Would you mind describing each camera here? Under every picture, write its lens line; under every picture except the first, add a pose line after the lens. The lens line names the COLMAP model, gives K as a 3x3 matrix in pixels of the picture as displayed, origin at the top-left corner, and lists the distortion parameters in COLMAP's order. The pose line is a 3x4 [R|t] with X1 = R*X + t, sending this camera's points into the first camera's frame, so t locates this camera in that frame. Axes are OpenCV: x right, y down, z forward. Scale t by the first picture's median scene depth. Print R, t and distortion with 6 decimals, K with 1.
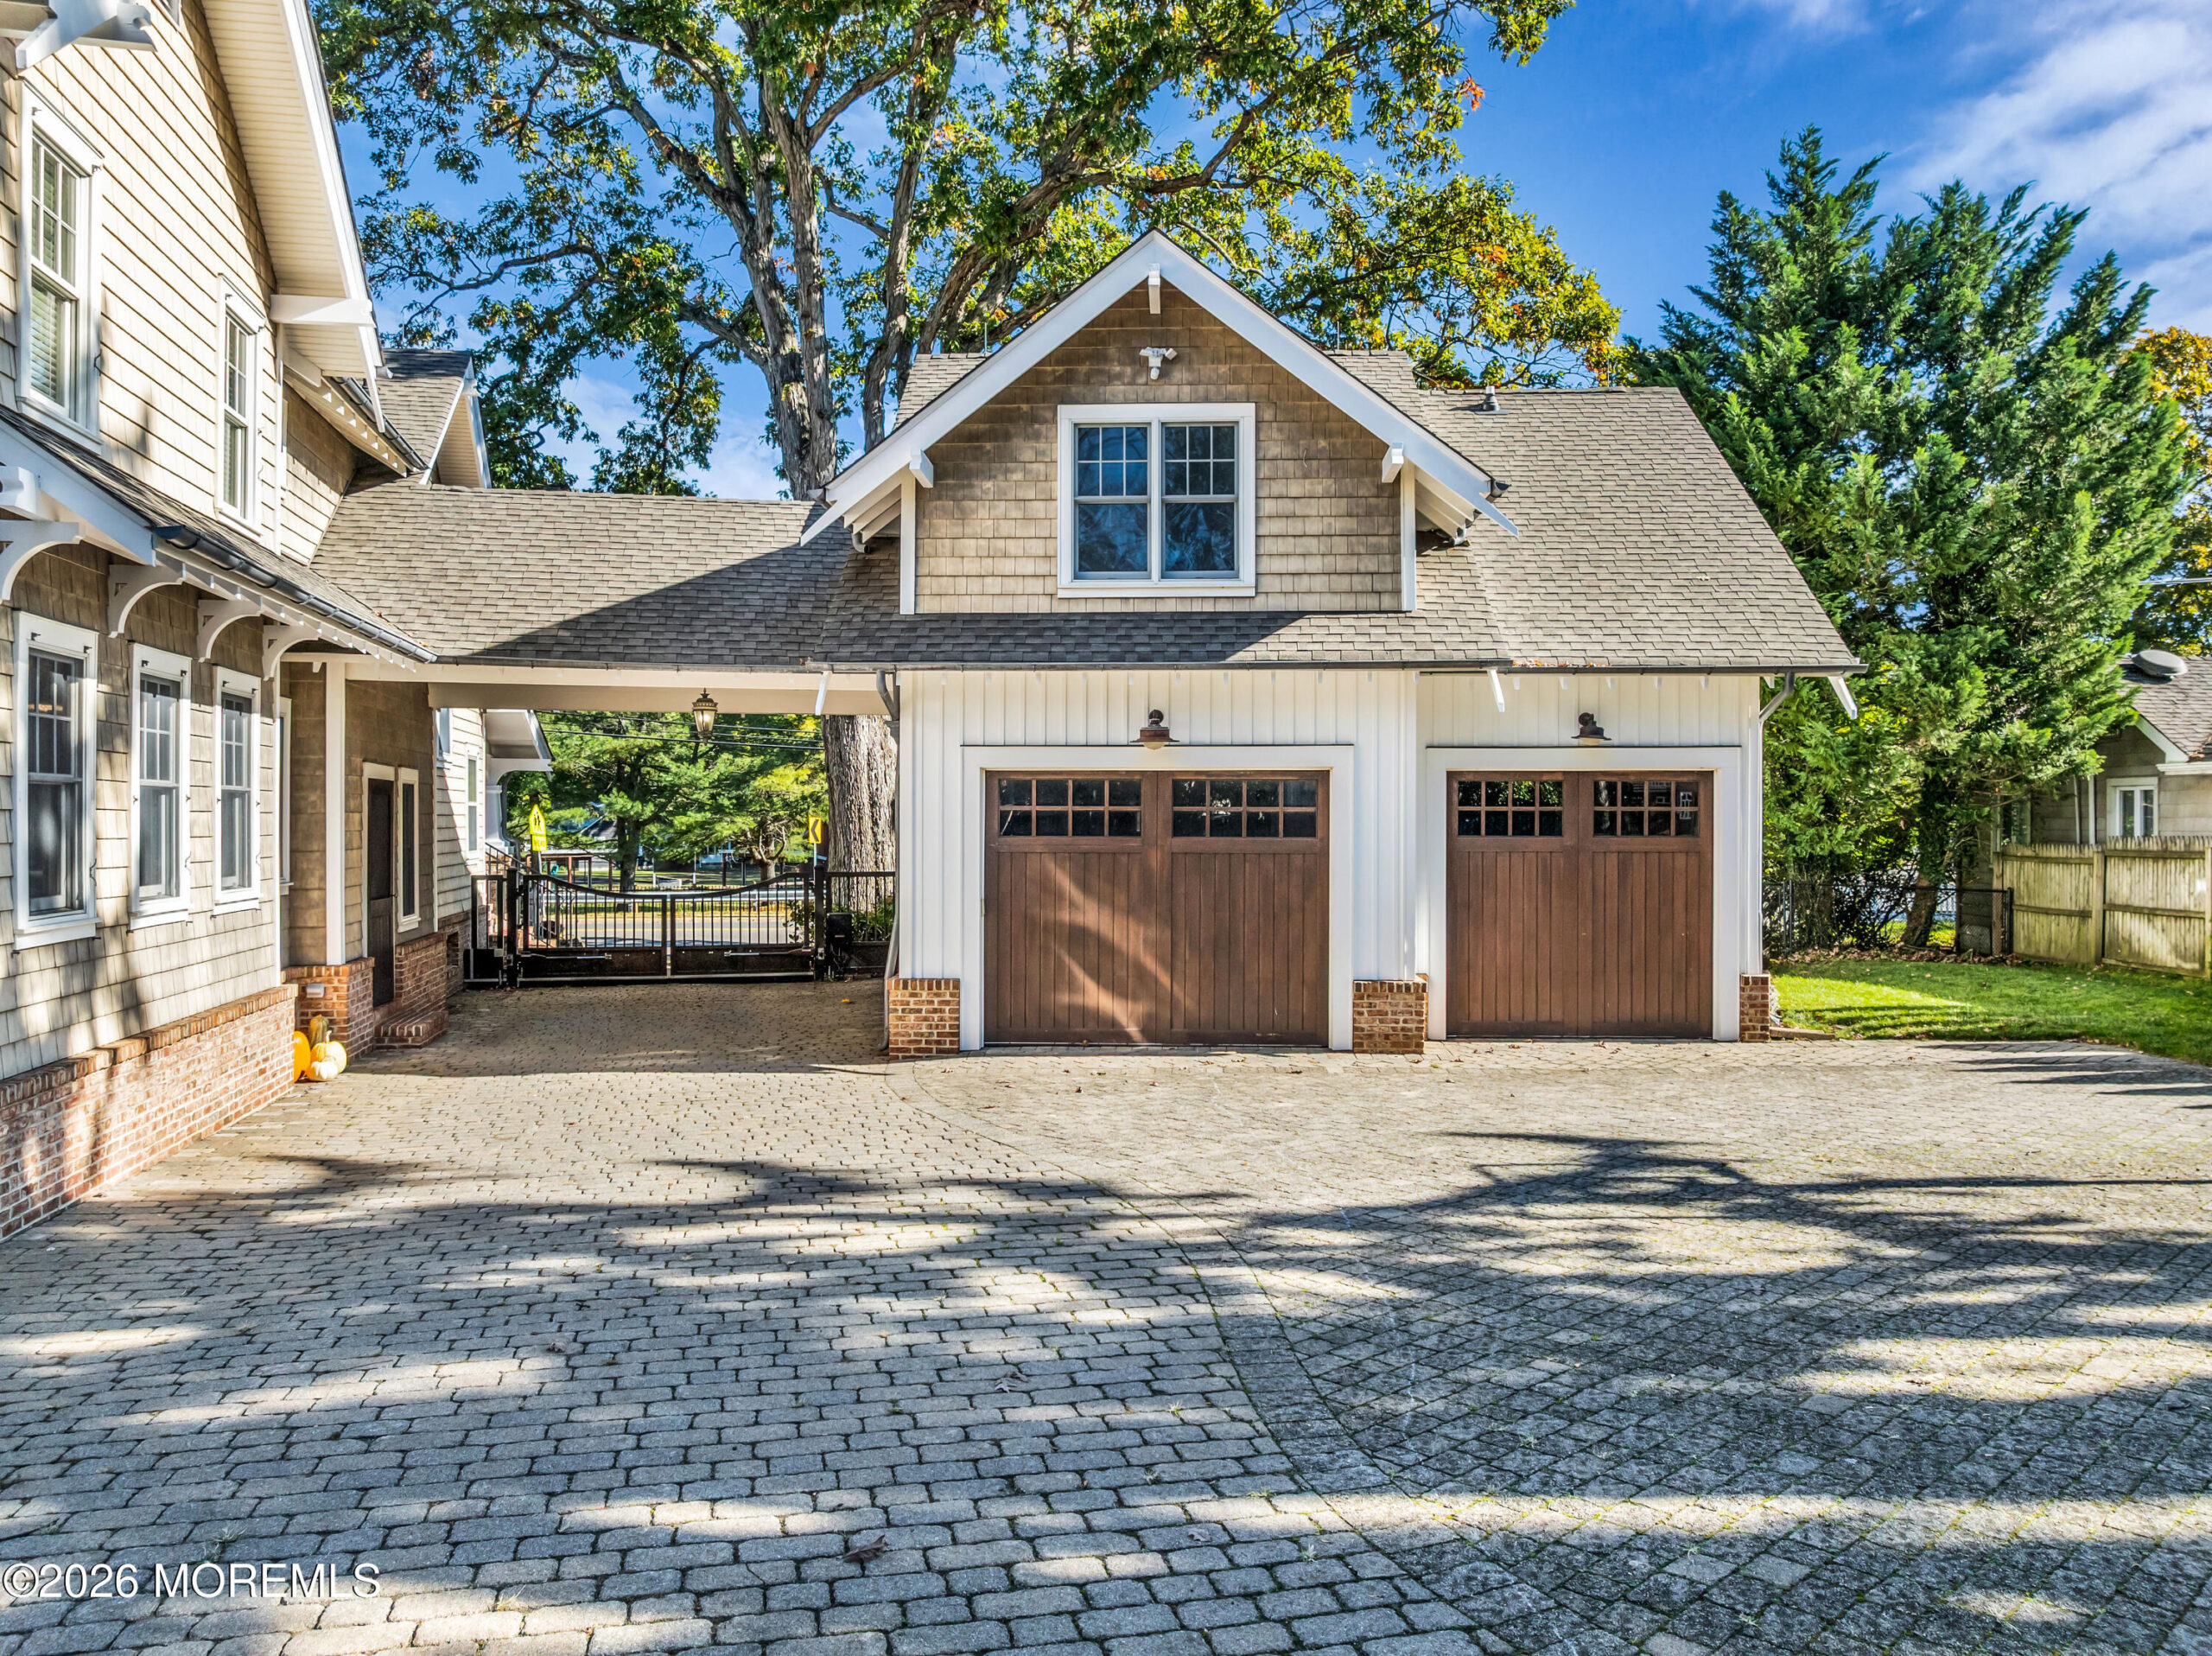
lens RADIAL K [[1582.8, 0, 1106.0], [0, 1582.8, 828.0], [0, 0, 1]] dist [-0.033721, 0.001824]
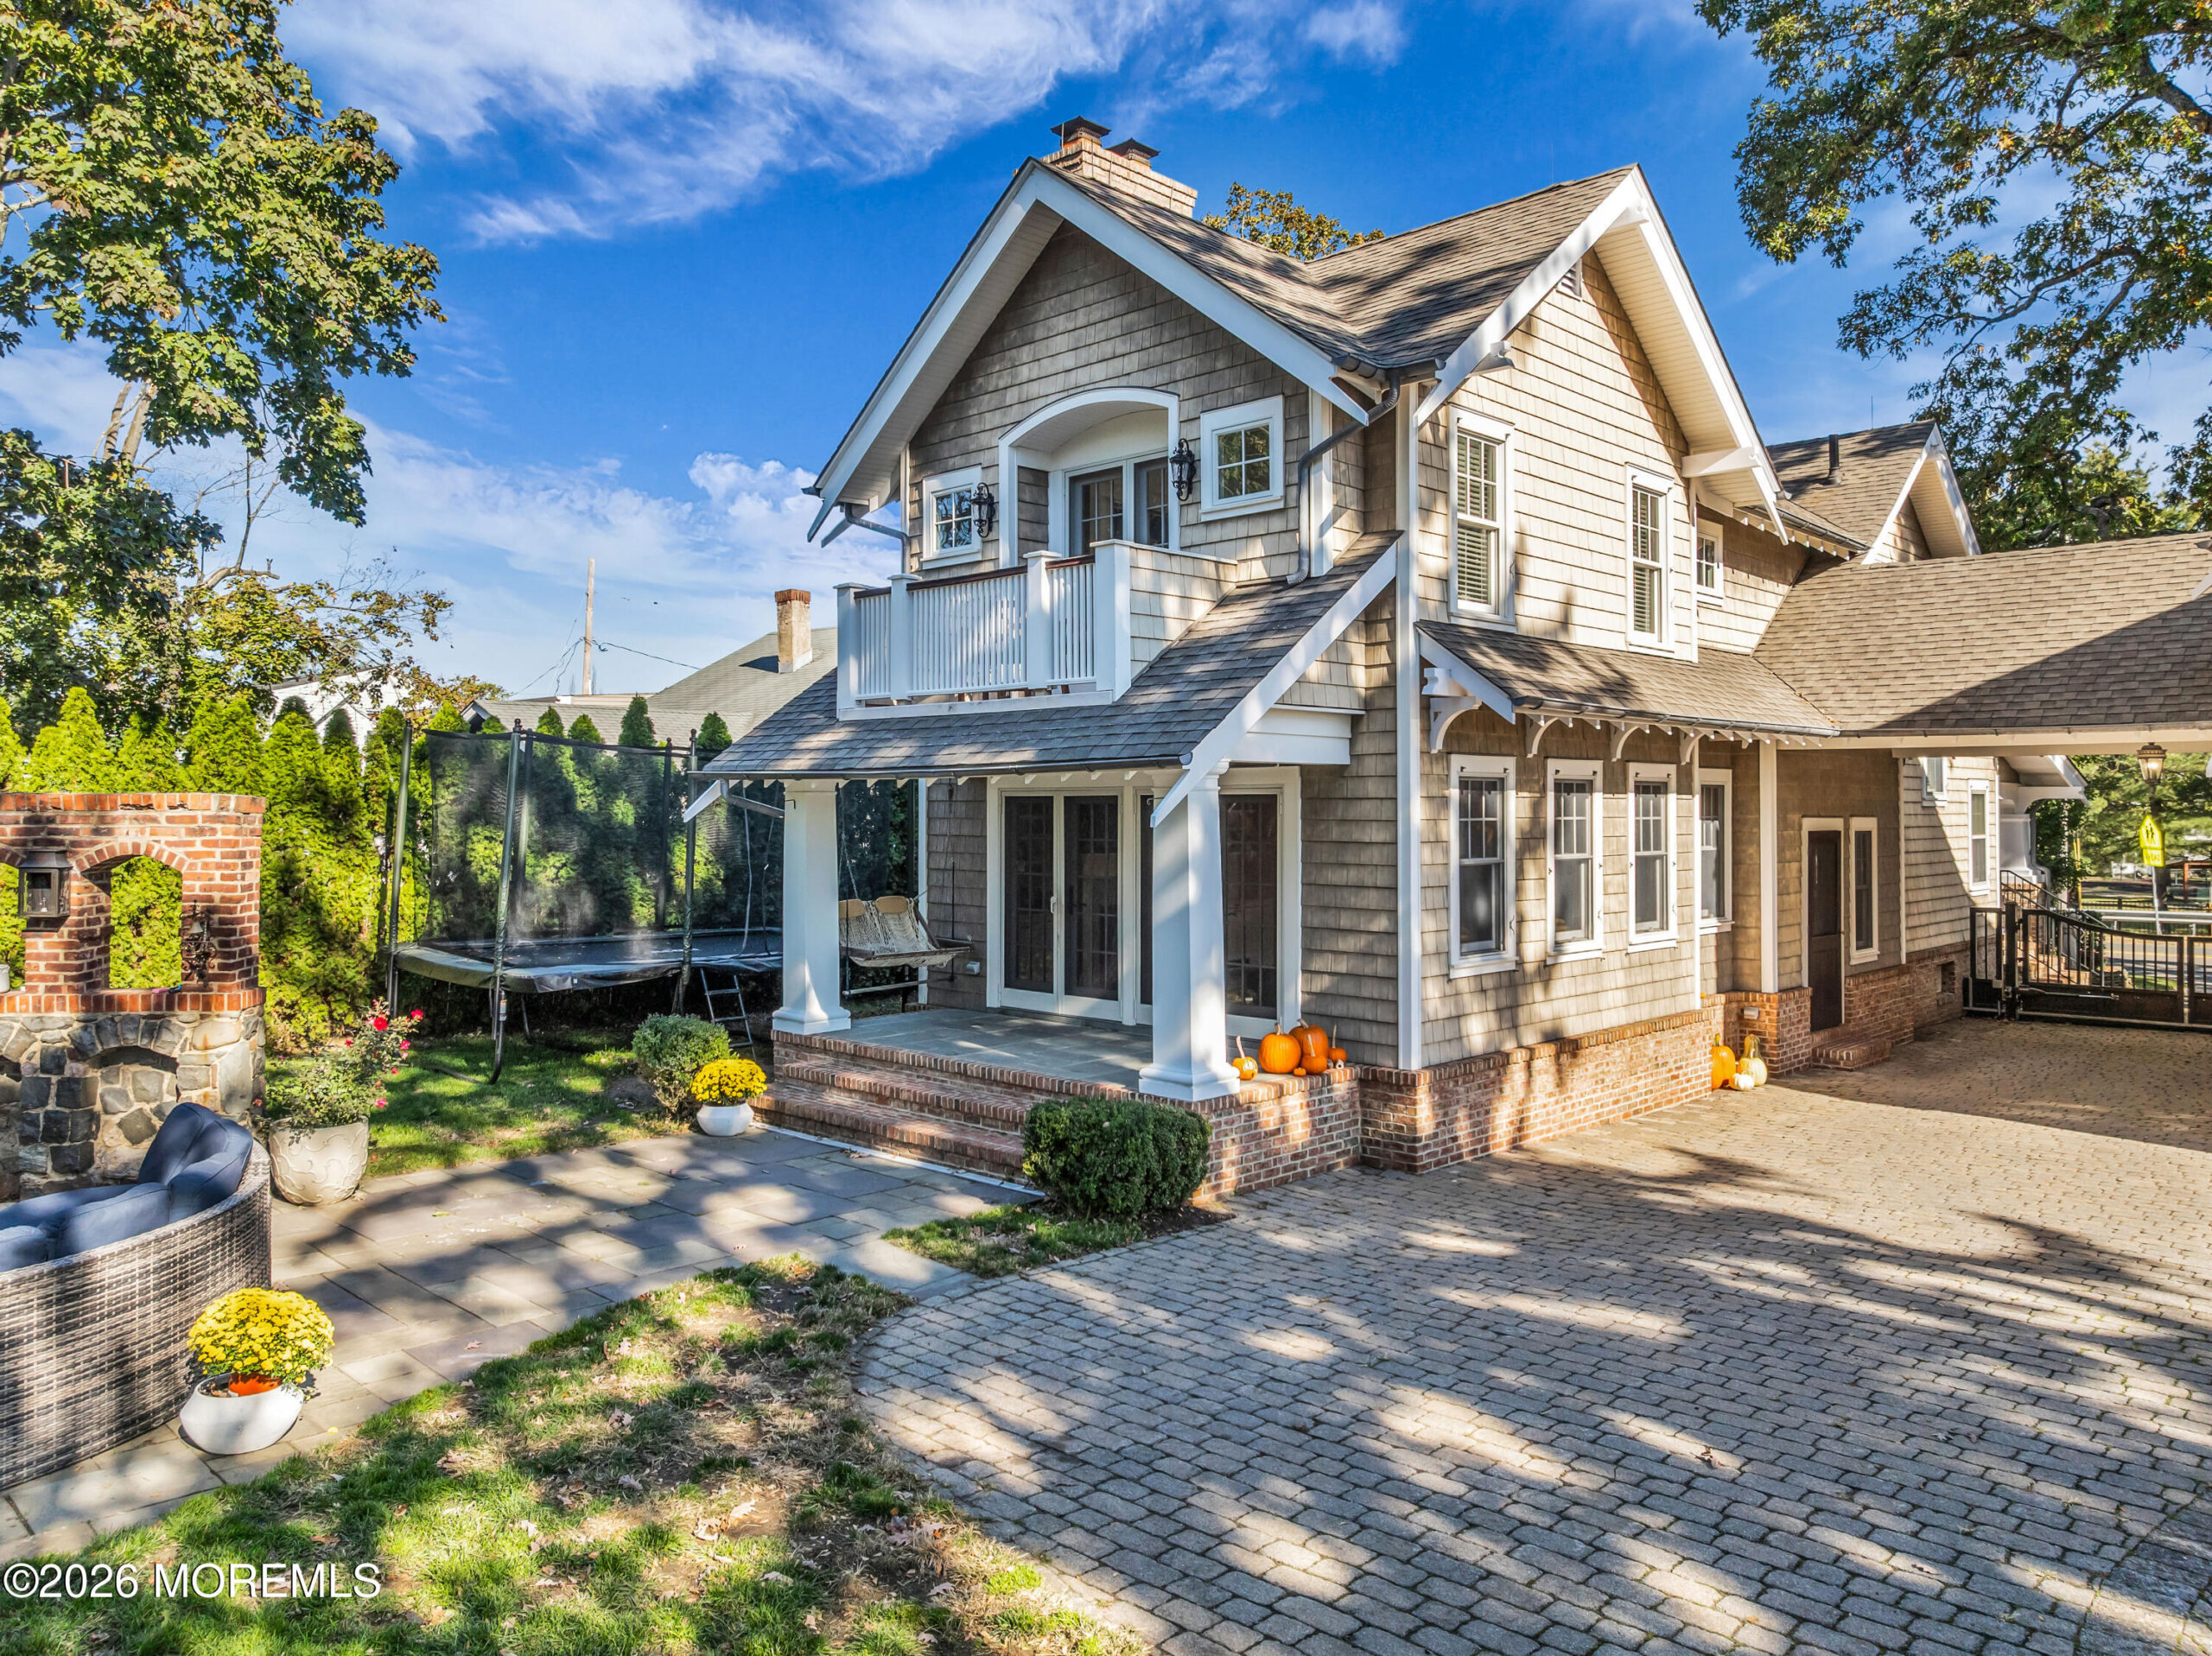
lens RADIAL K [[1562.3, 0, 1106.5], [0, 1562.3, 805.9], [0, 0, 1]] dist [-0.040766, 0.003423]
pose [[0.556579, -0.005699, -0.830775, 0.193039], [-0.004080, 0.999946, -0.009592, -0.038357], [0.830785, 0.008728, 0.556525, -0.061004]]
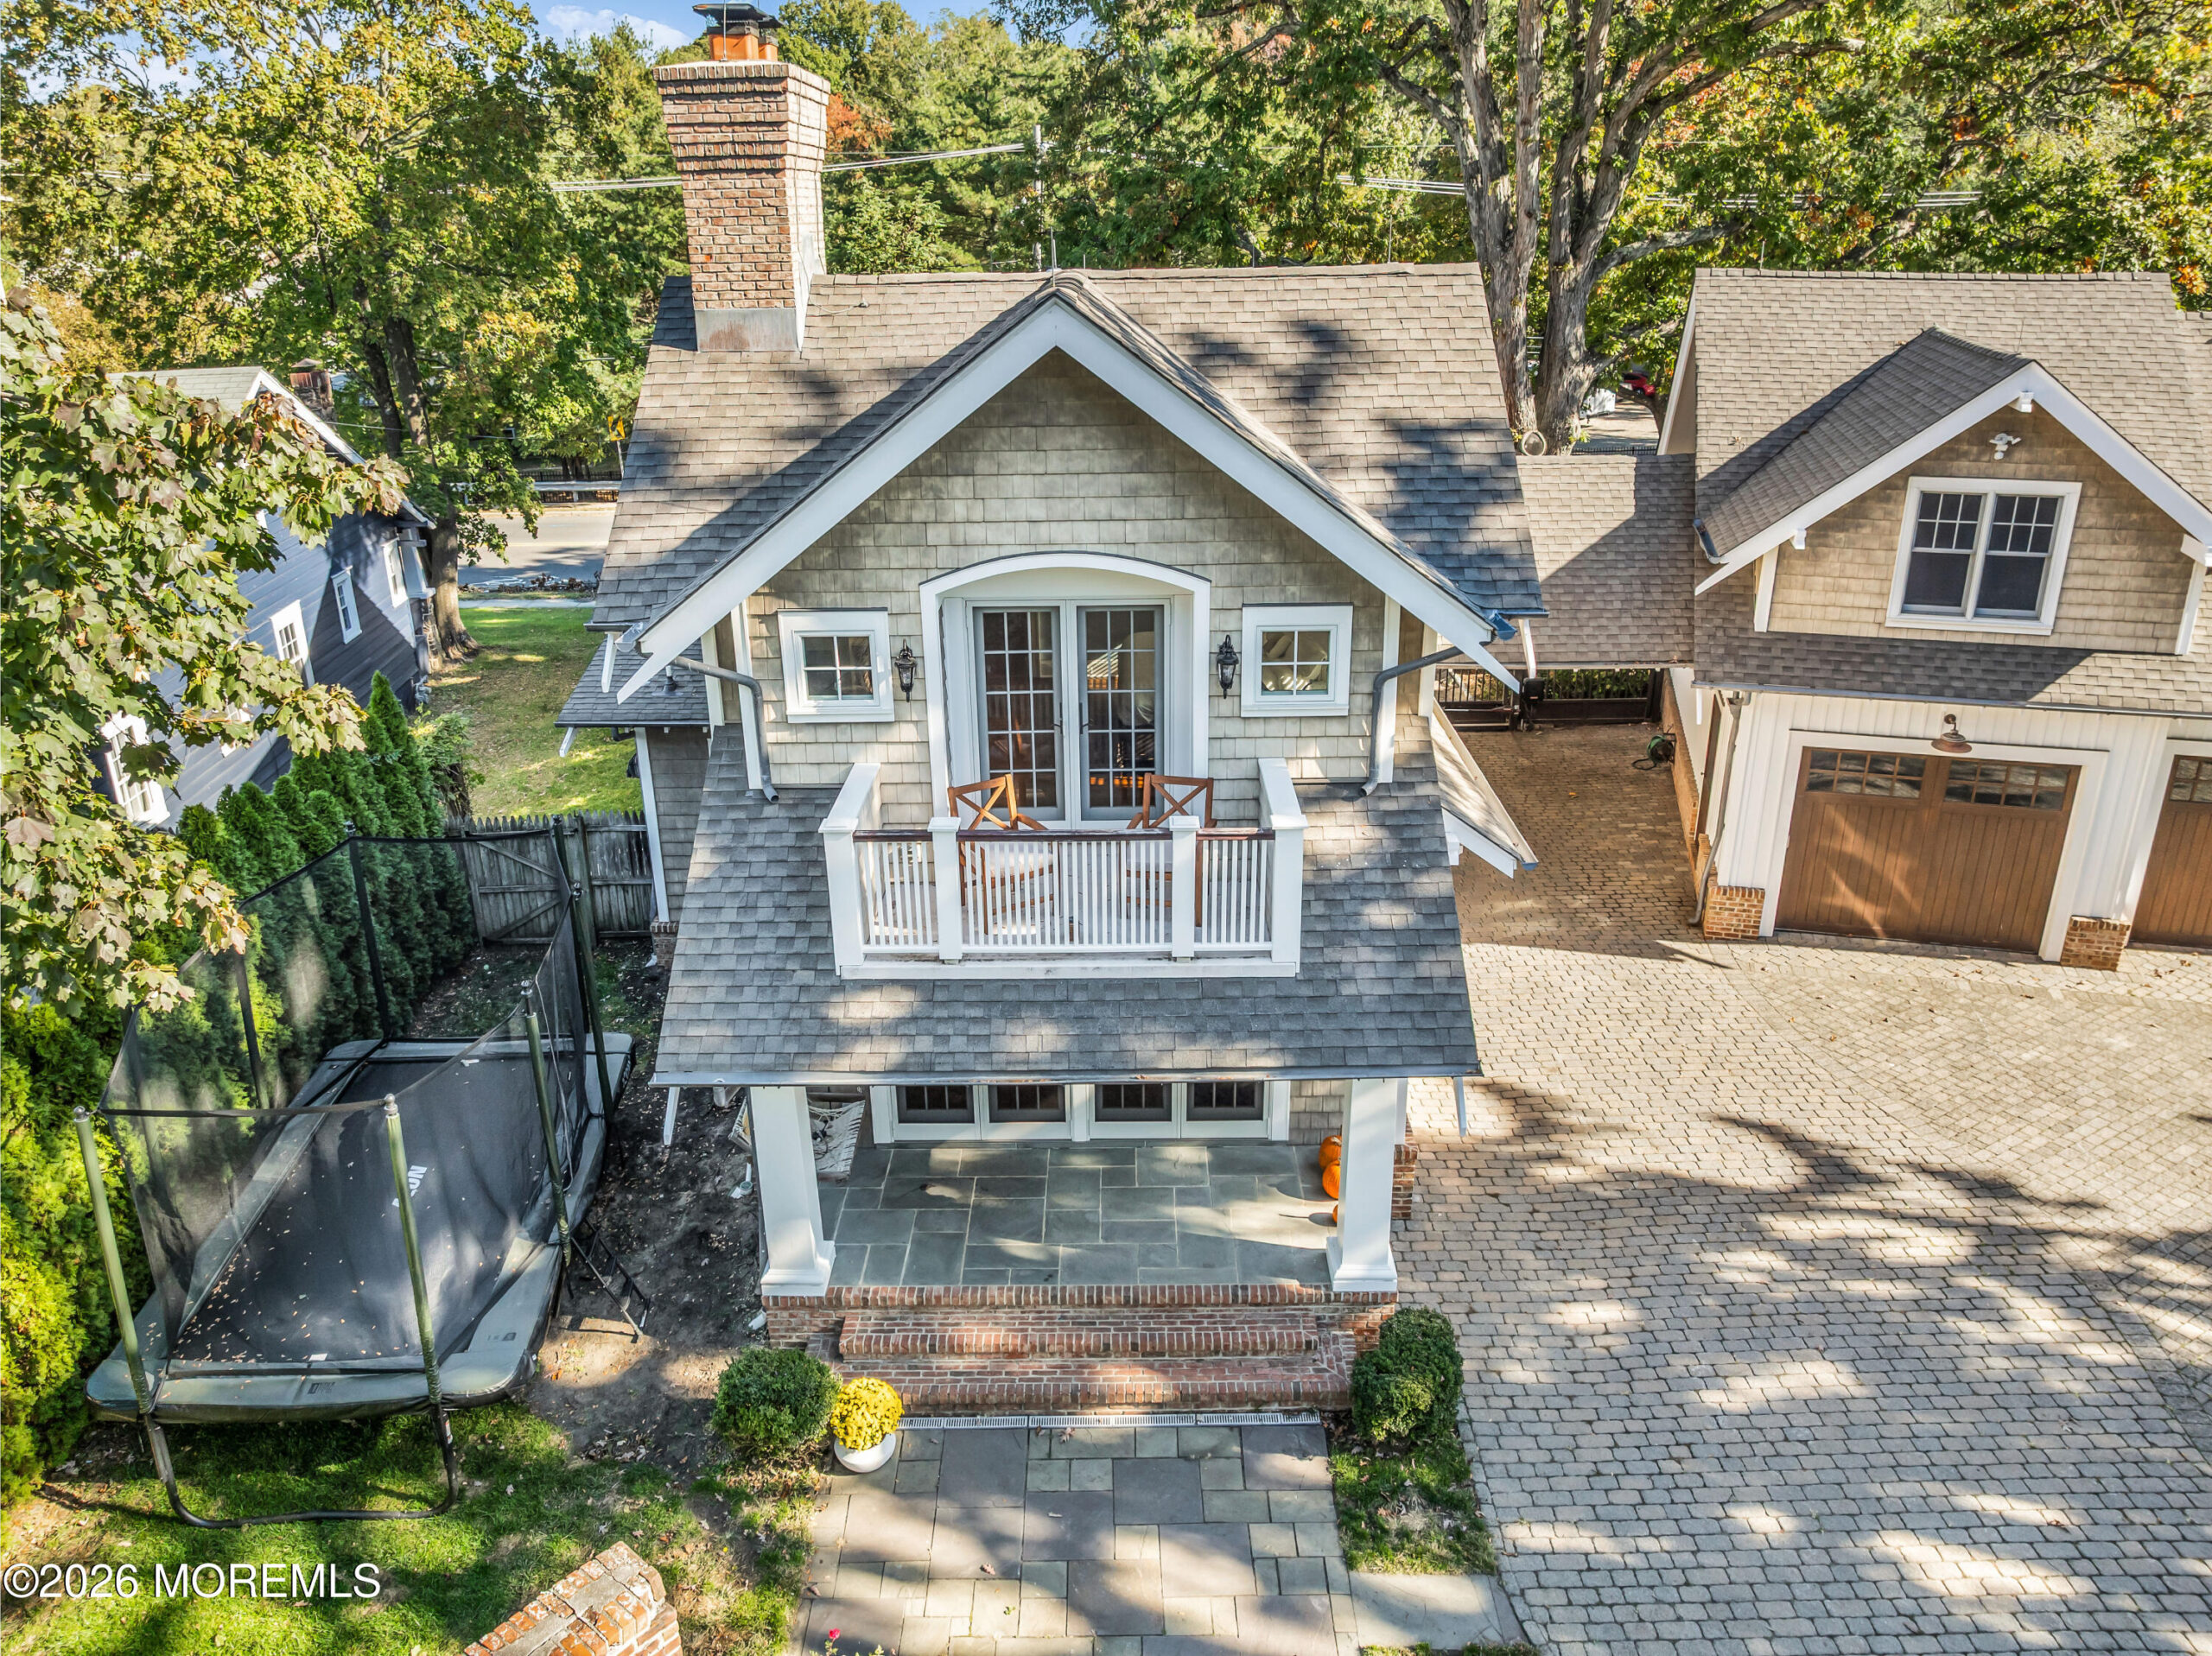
lens RADIAL K [[1550.3, 0, 1106.0], [0, 1550.3, 828.0], [0, 0, 1]] dist [-0.033741, -0.001415]
pose [[0.979585, 0.059756, -0.191943, -0.402153], [0.013283, 0.933473, 0.358403, -0.448031], [0.200590, -0.353636, 0.913622, -0.334763]]
